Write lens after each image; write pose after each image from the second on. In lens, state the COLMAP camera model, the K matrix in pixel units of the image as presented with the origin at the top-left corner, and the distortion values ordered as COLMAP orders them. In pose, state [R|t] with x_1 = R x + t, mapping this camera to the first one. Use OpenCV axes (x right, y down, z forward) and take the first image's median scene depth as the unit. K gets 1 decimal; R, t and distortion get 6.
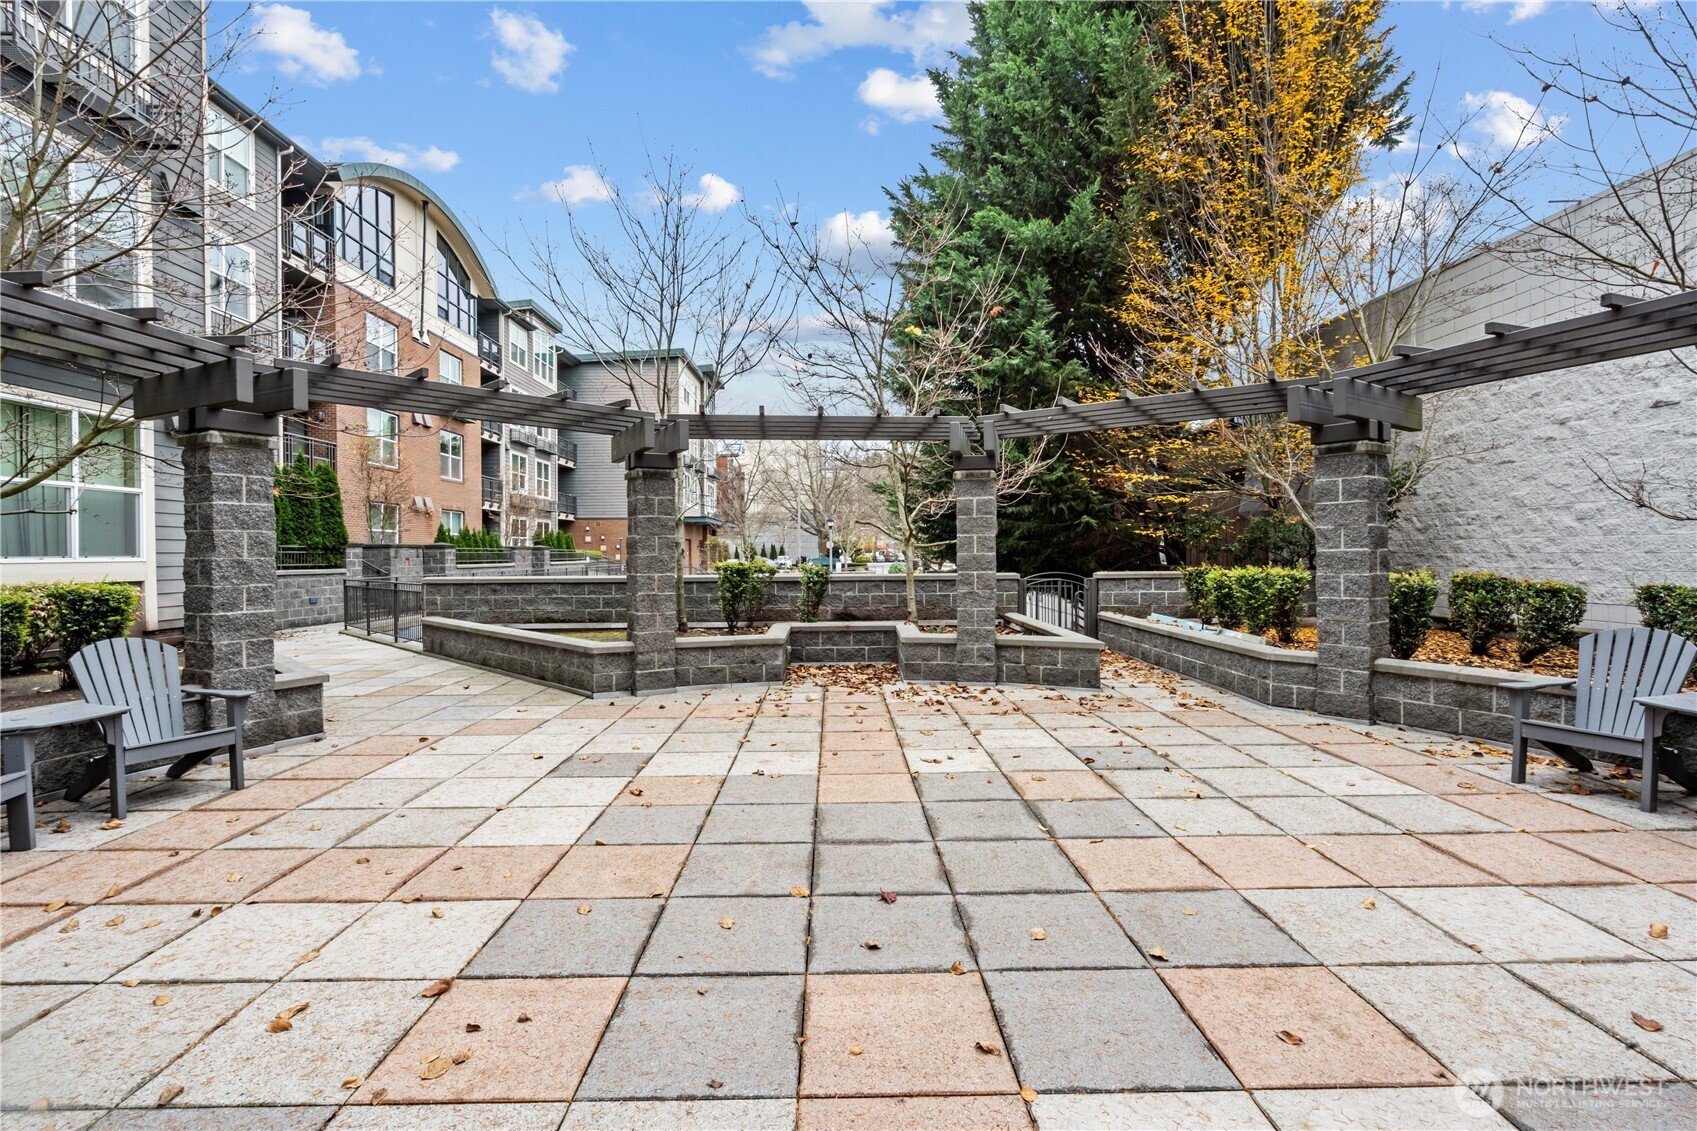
lens RADIAL K [[775.6, 0, 850.4], [0, 775.6, 546.7], [0, 0, 1]] dist [-0.003204, 0.000264]
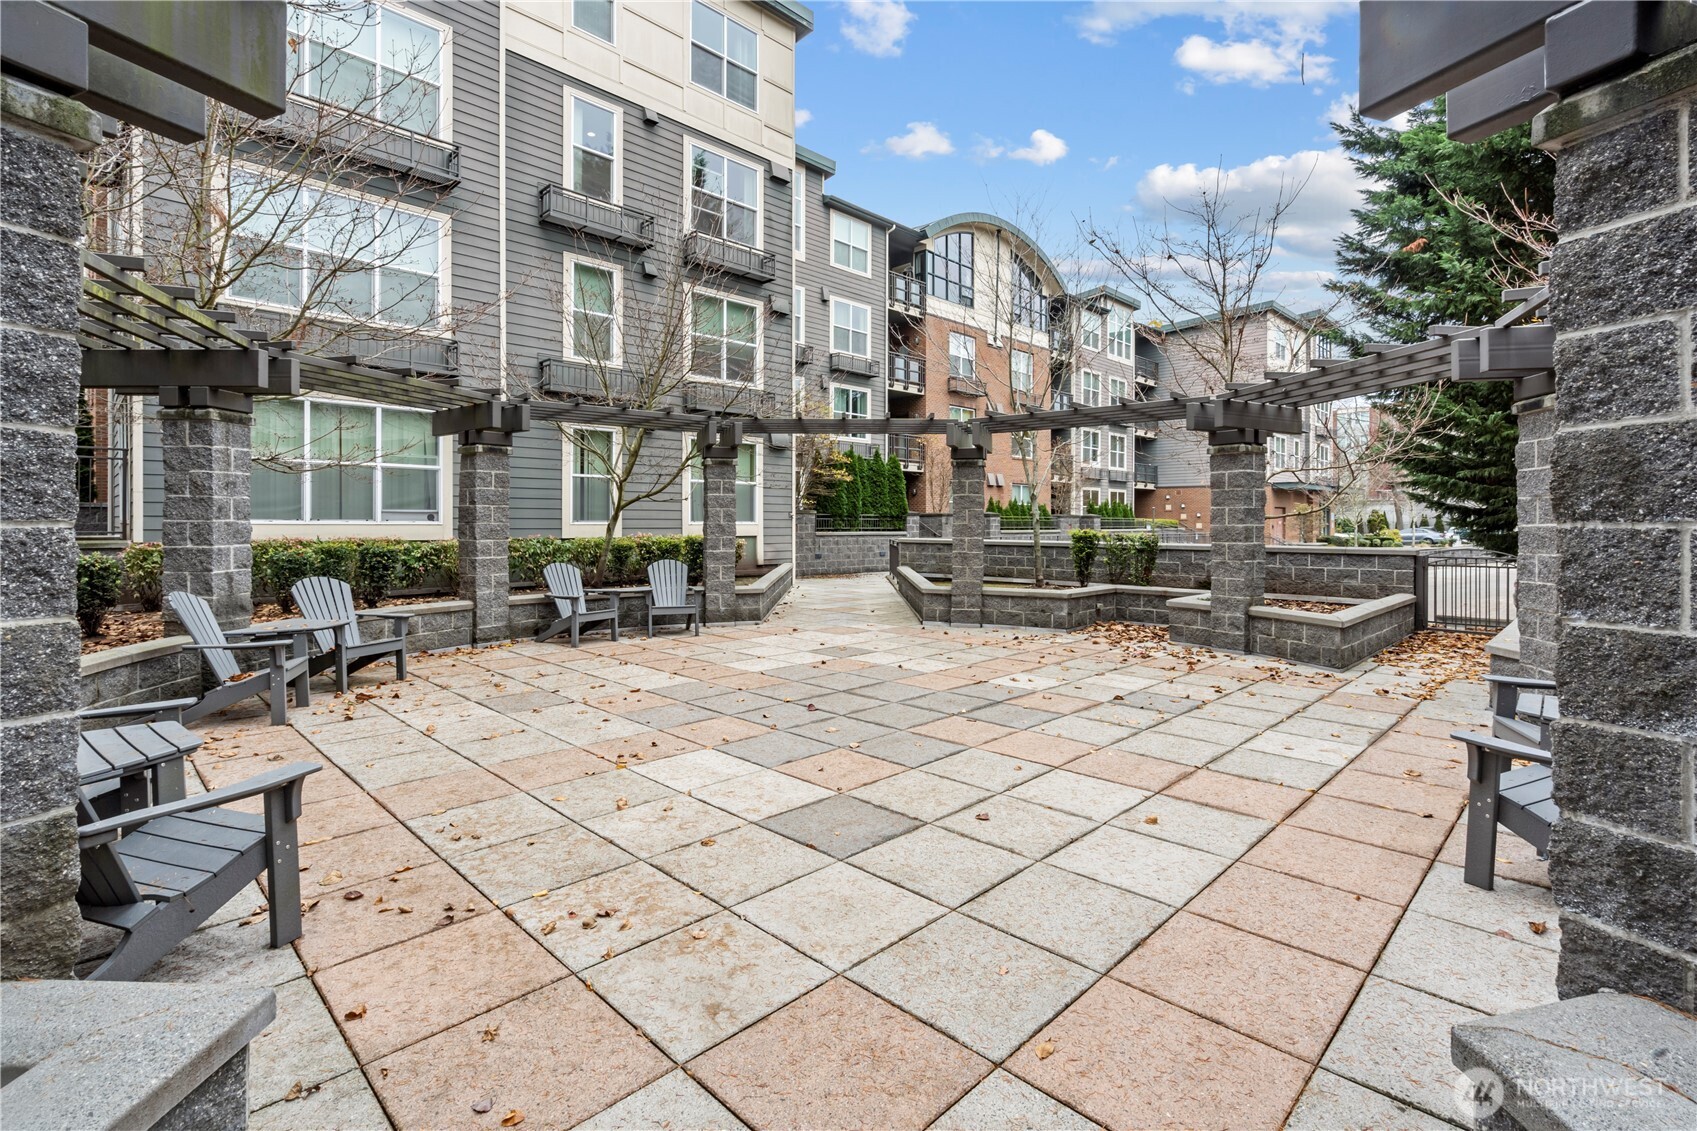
lens RADIAL K [[801.8, 0, 853.2], [0, 801.8, 502.1], [0, 0, 1]] dist [0.004046, 0.001416]
pose [[0.699166, -0.009132, -0.714901, 0.221492], [-0.001647, 0.999895, -0.014384, -0.002156], [0.714957, 0.011234, 0.699078, -0.041091]]
